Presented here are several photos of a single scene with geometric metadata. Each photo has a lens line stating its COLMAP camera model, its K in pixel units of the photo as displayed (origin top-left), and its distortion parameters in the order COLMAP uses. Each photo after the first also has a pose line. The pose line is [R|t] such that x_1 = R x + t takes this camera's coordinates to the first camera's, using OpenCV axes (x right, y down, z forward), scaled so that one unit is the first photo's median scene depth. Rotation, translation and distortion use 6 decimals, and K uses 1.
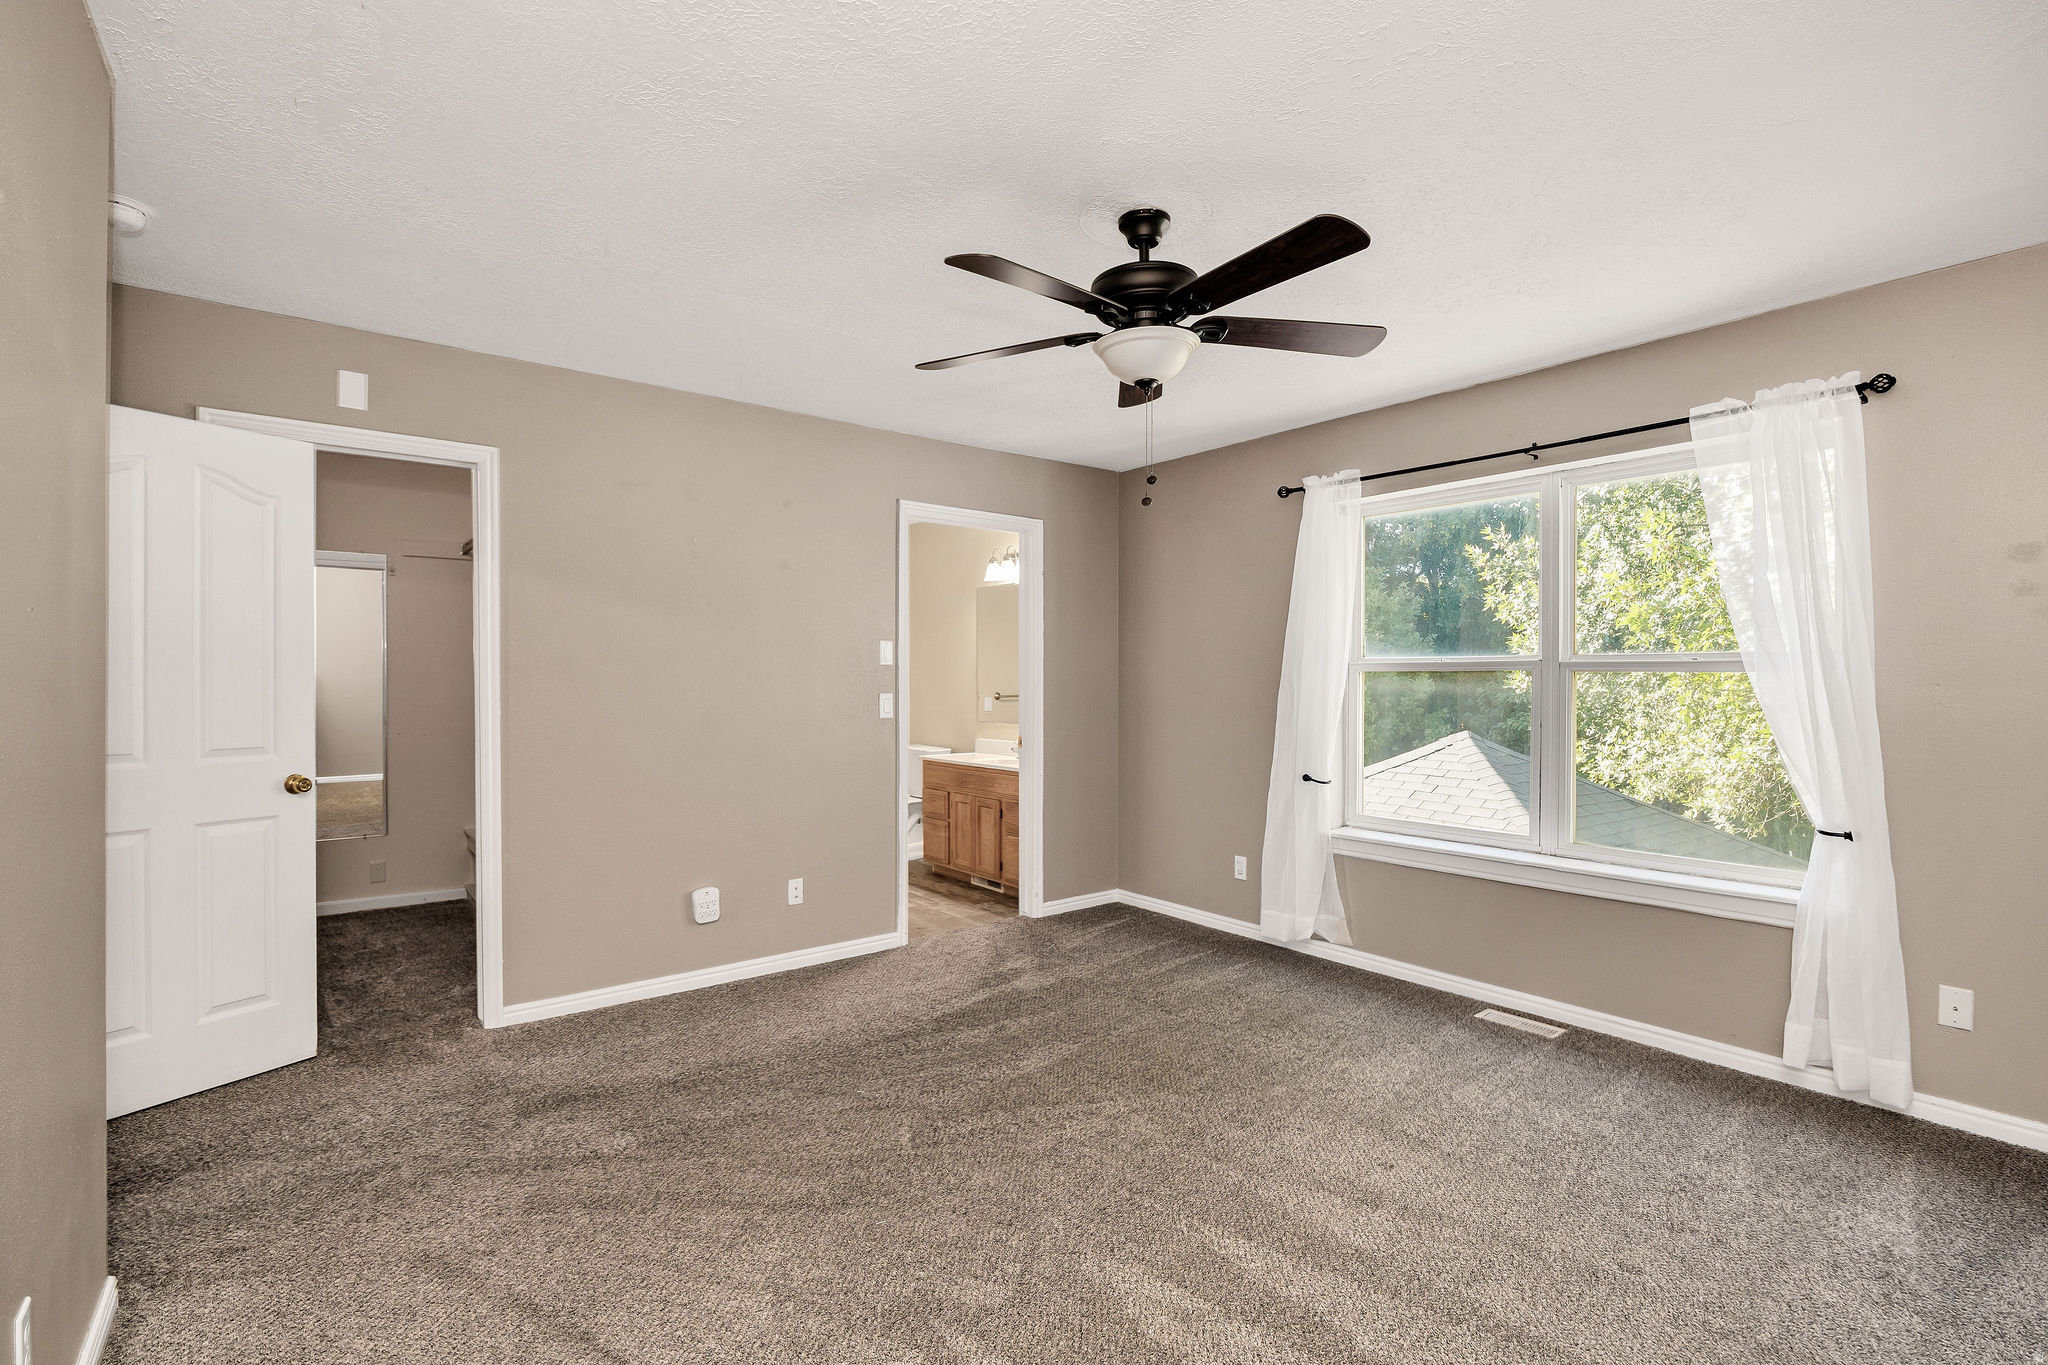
lens RADIAL K [[892.0, 0, 949.6], [0, 892.0, 688.8], [0, 0, 1]] dist [-0.005480, -0.000801]
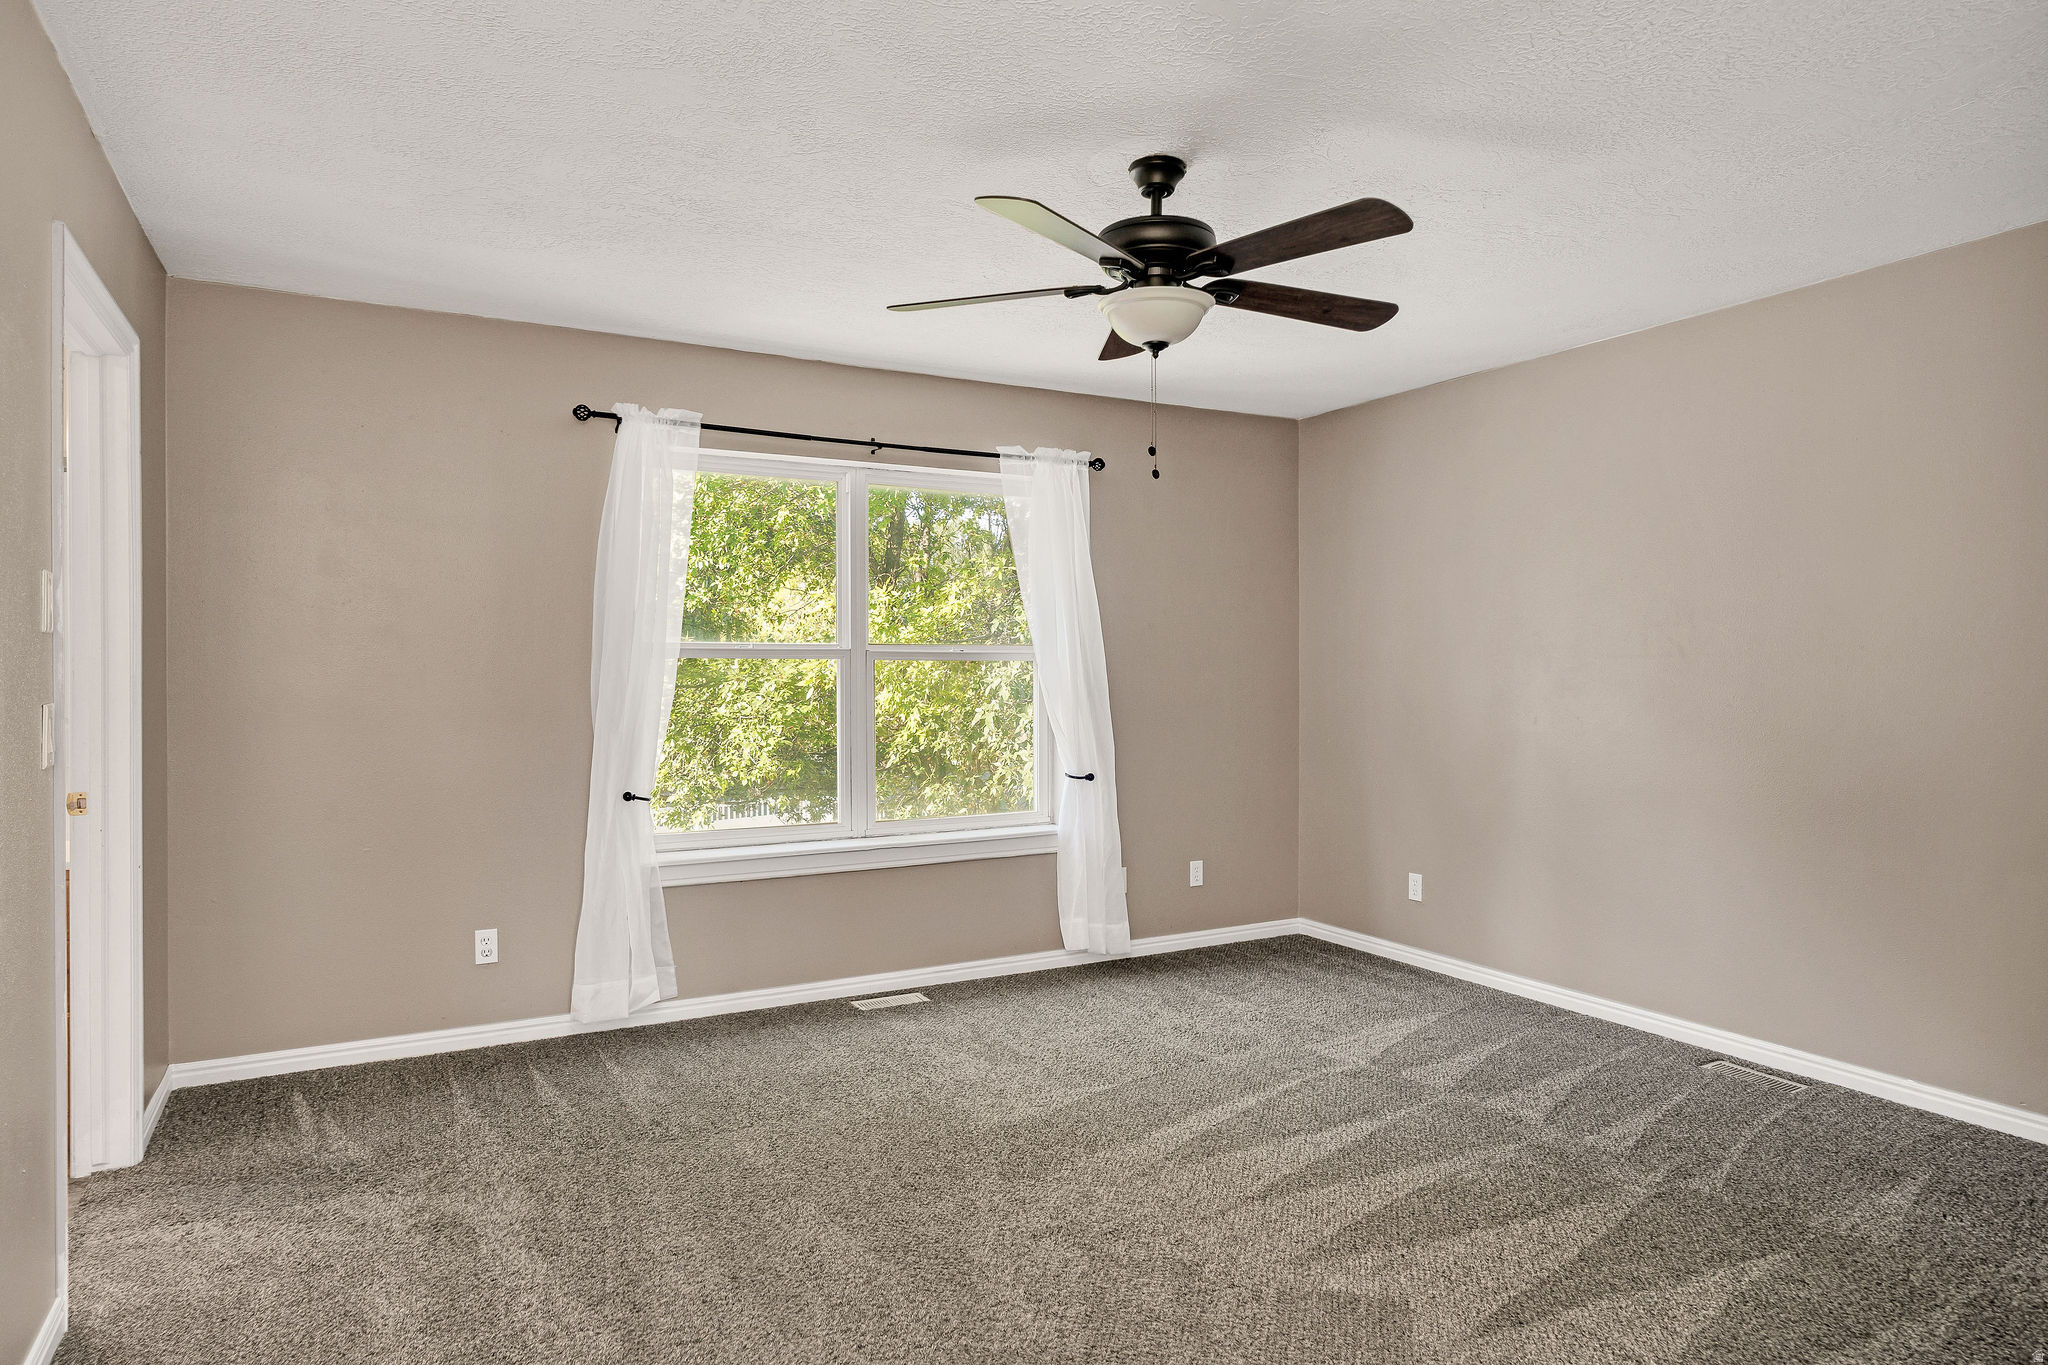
lens RADIAL K [[1158.0, 0, 1019.7], [0, 1158.0, 677.1], [0, 0, 1]] dist [0.003504, -0.000579]
pose [[0.165474, -0.009500, 0.986168, -0.584646], [0.011045, 0.999909, 0.007779, -0.007248], [-0.986152, 0.009605, 0.165564, 0.560550]]
